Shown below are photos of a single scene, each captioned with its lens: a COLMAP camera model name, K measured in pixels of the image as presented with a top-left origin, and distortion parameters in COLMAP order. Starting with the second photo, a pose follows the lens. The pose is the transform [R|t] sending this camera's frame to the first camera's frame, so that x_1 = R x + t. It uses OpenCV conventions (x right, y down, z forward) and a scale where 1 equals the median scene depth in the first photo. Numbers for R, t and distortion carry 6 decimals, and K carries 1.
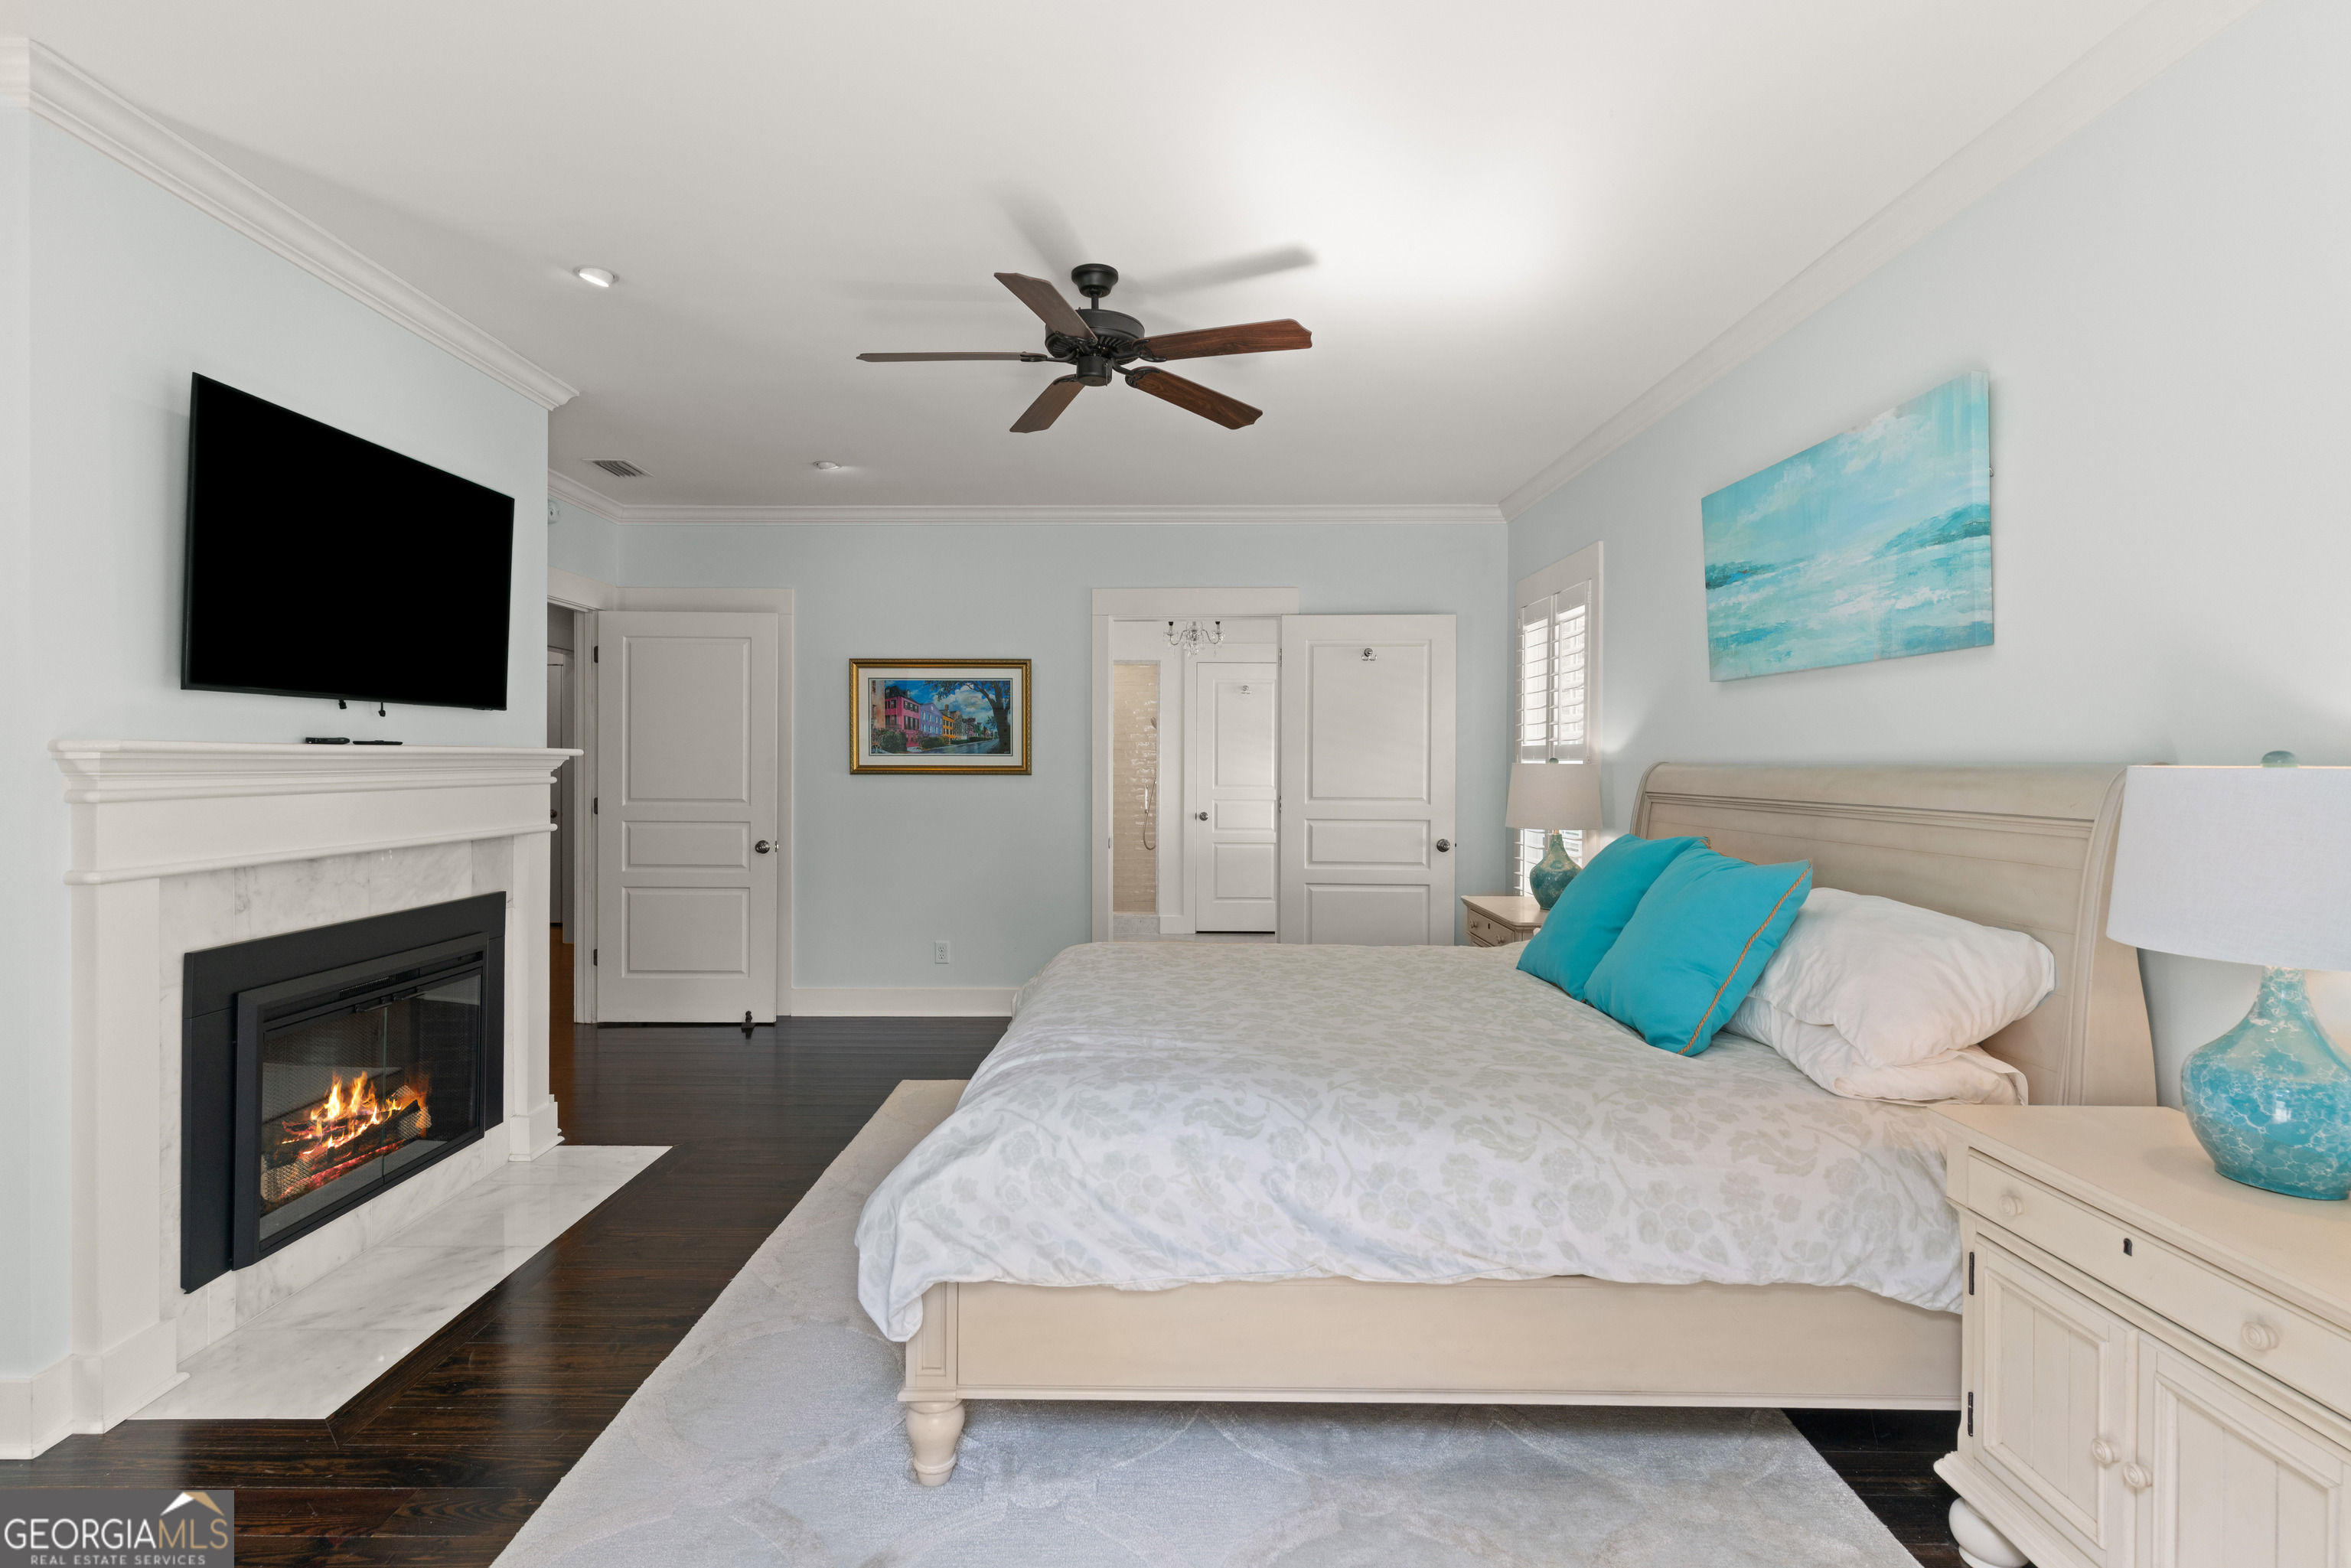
lens RADIAL K [[1130.7, 0, 1162.6], [0, 1130.7, 741.3], [0, 0, 1]] dist [-0.004096, -0.001103]
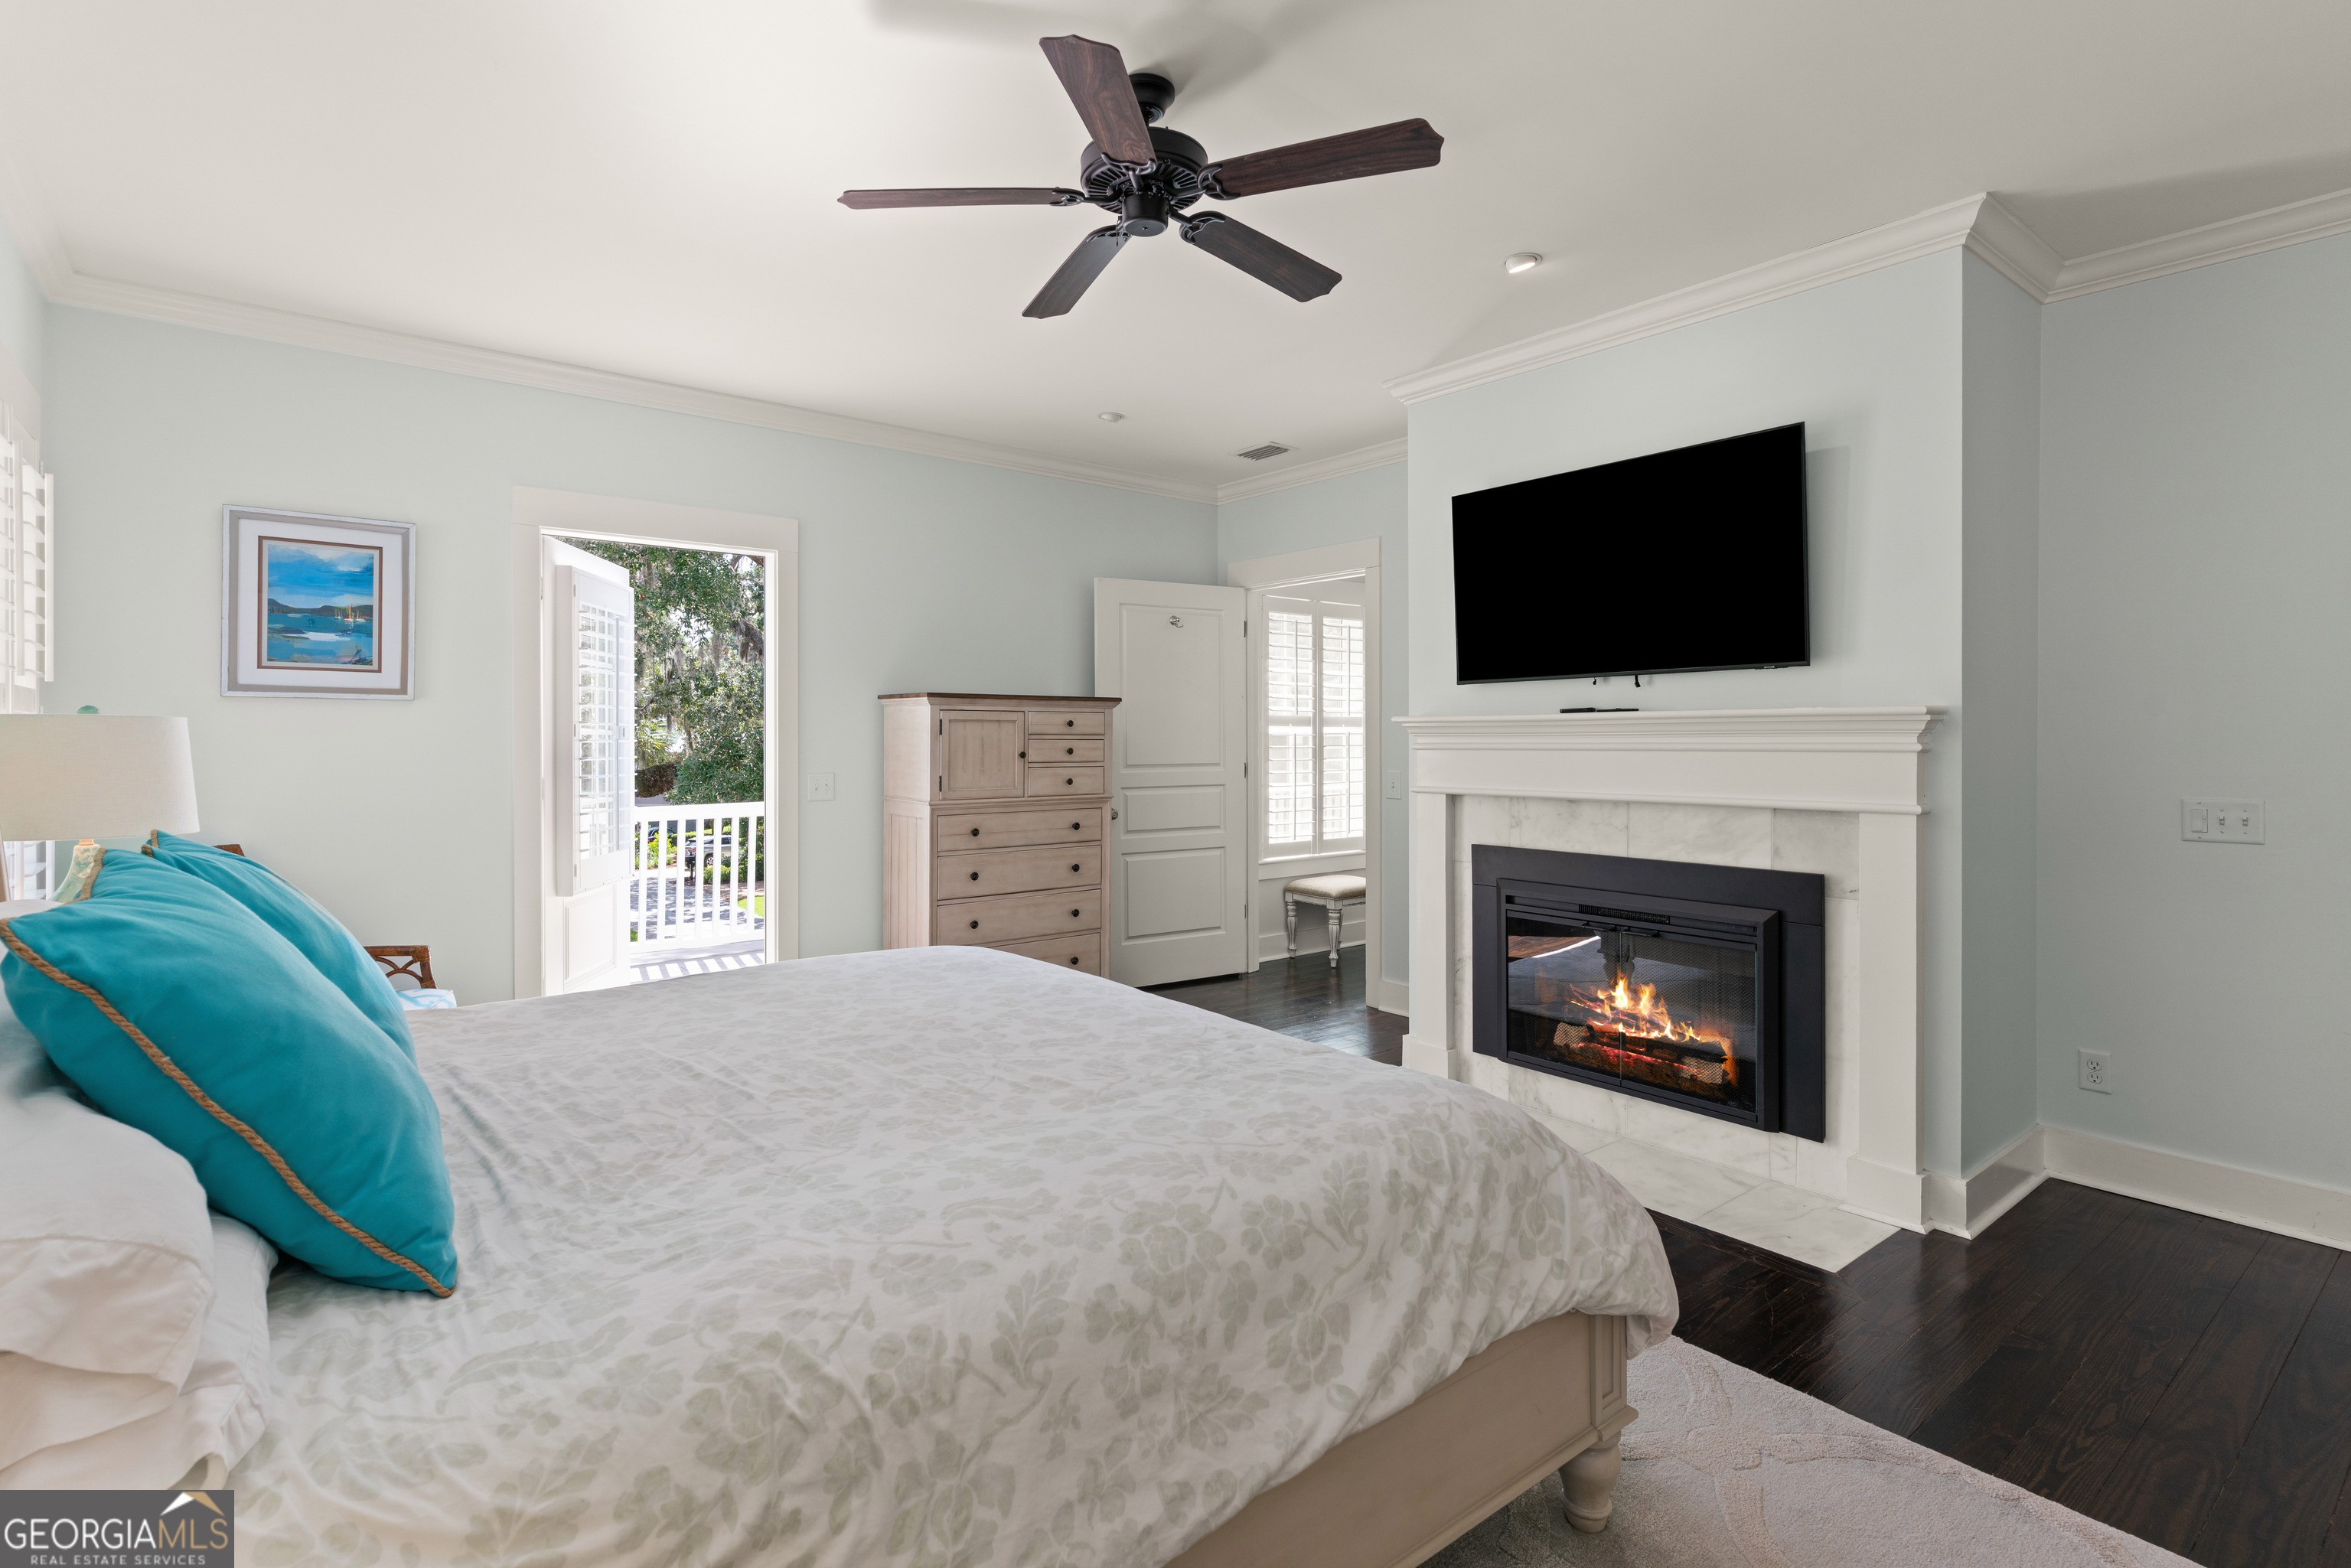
lens RADIAL K [[1130.7, 0, 1162.6], [0, 1130.7, 741.3], [0, 0, 1]] dist [-0.004096, -0.001103]
pose [[-0.774817, -0.001614, -0.632184, 0.451127], [0.007221, 0.999909, -0.011402, 0.046247], [0.632145, -0.013399, -0.774735, 1.700779]]
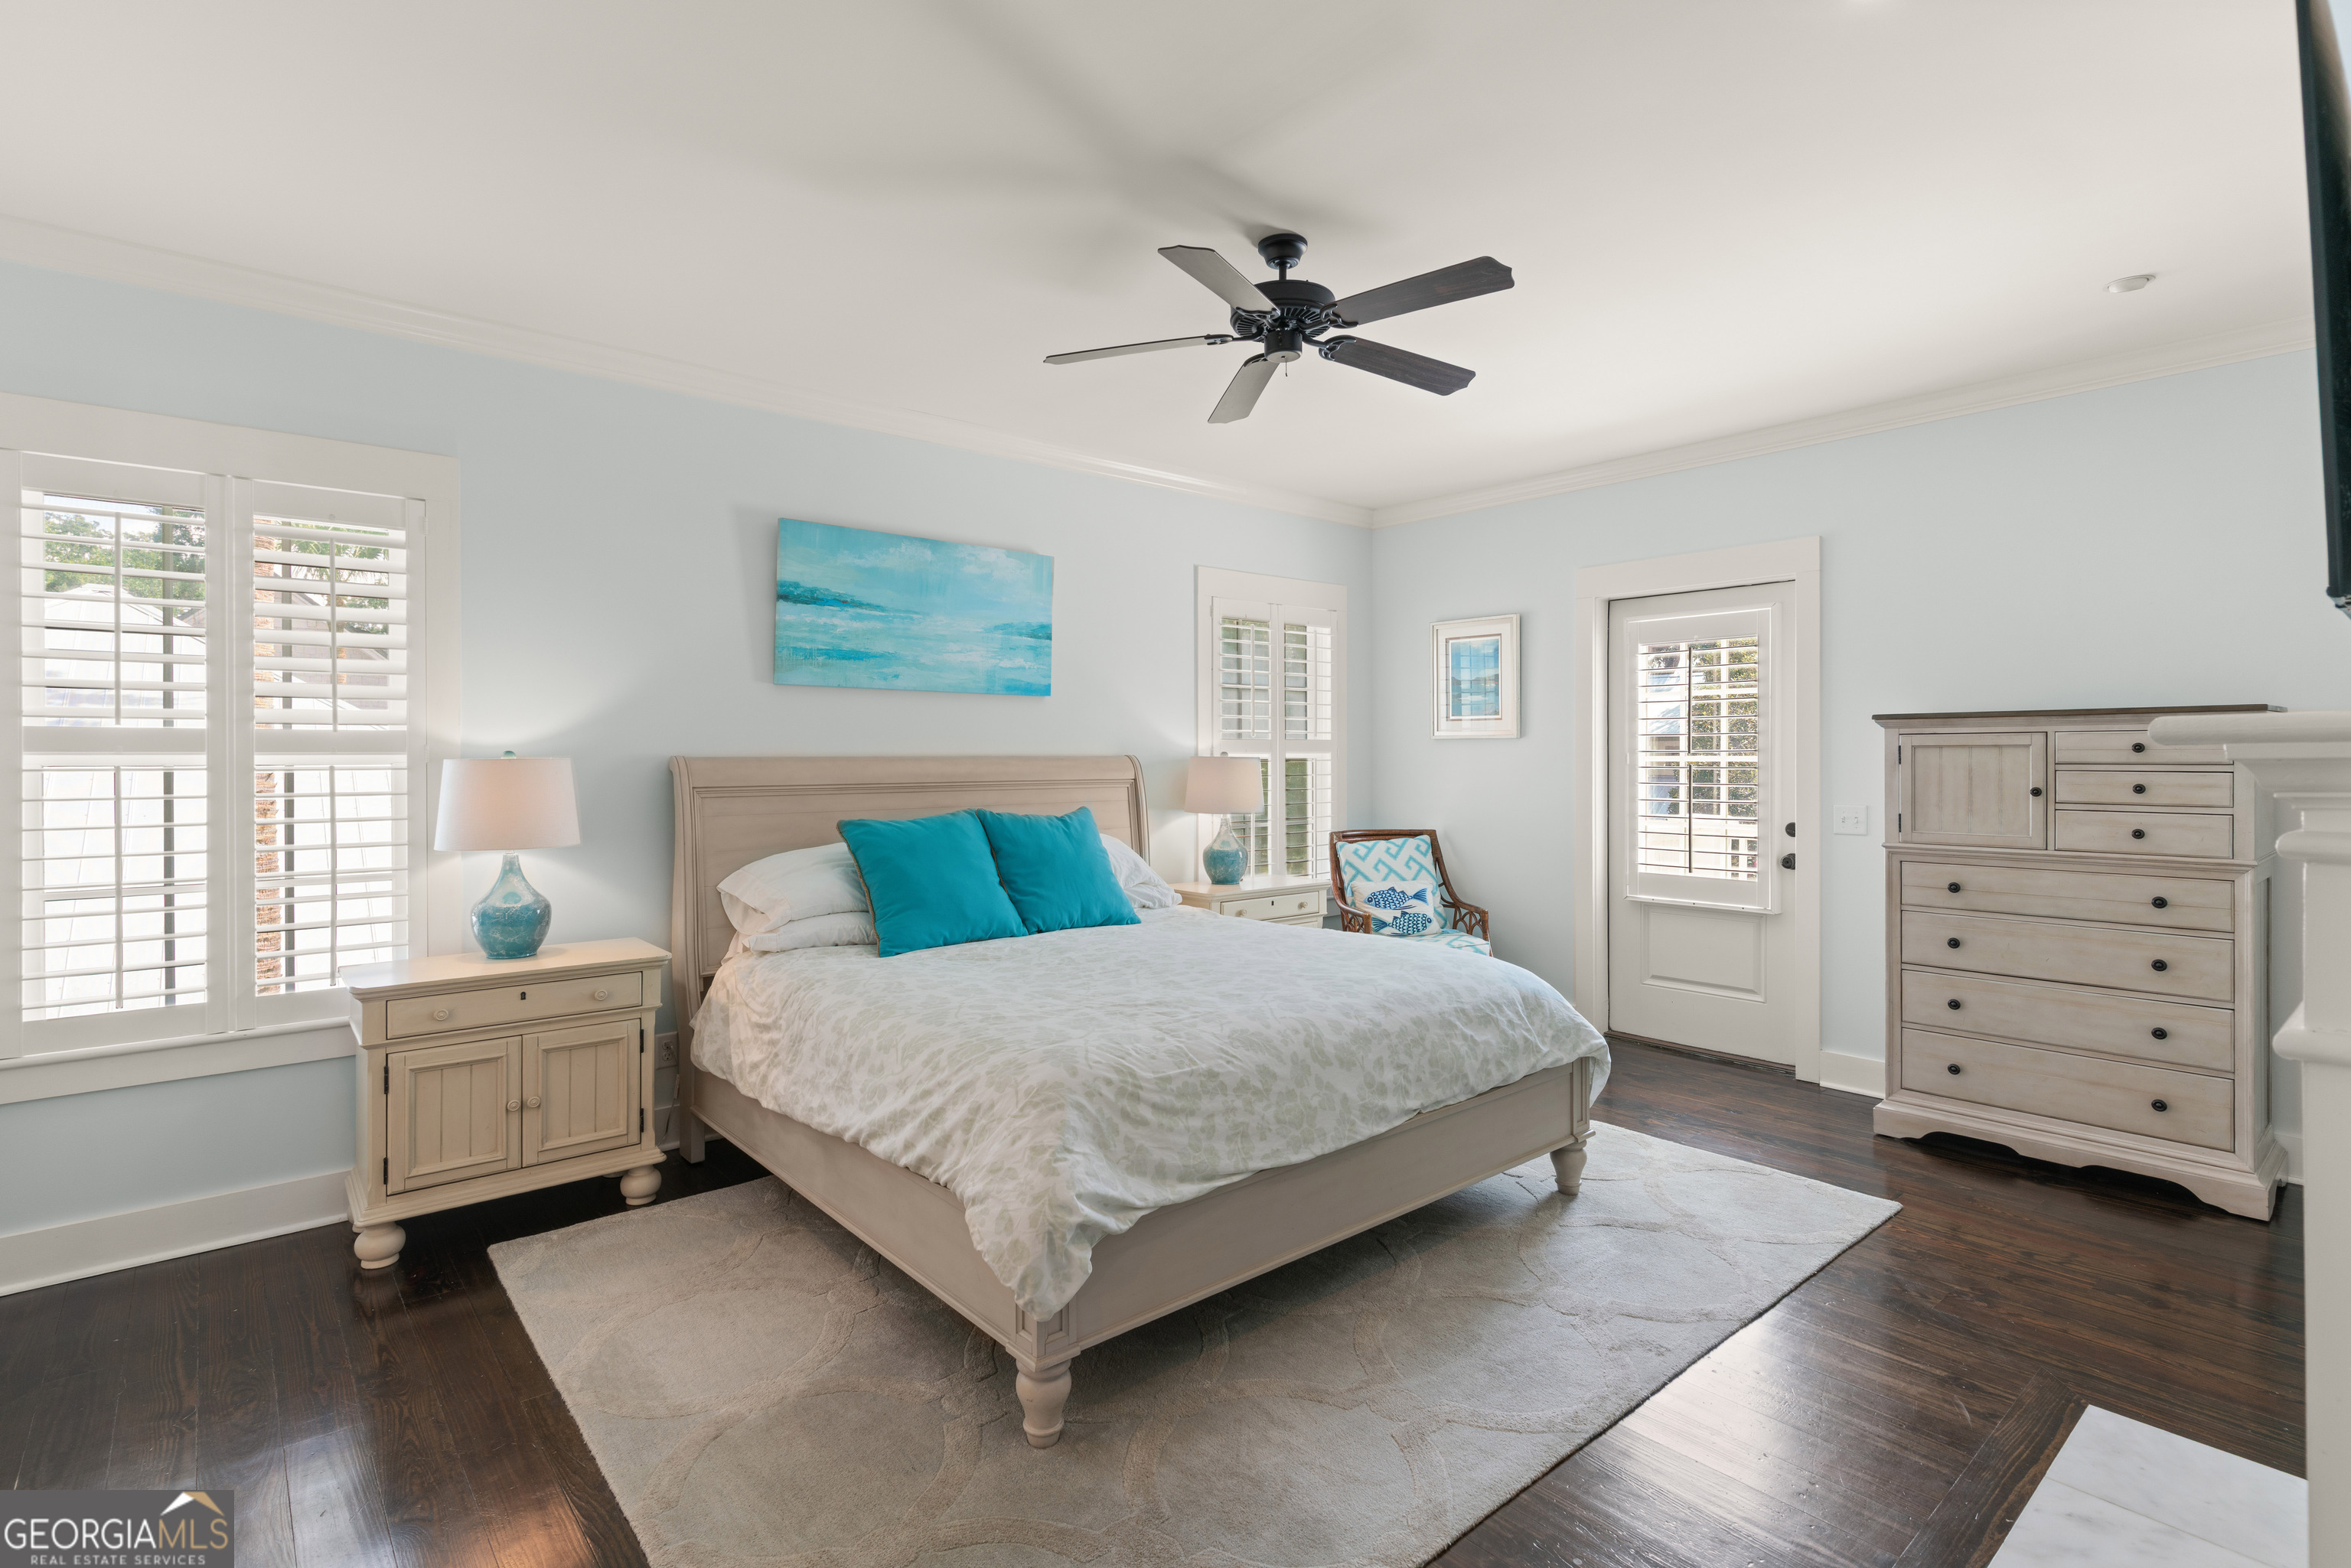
lens RADIAL K [[1130.7, 0, 1162.6], [0, 1130.7, 741.3], [0, 0, 1]] dist [-0.004096, -0.001103]
pose [[-0.655395, 0.008181, 0.755242, -0.751602], [-0.012475, 0.999688, -0.021655, 0.029310], [-0.755184, -0.023614, -0.655088, 1.792514]]
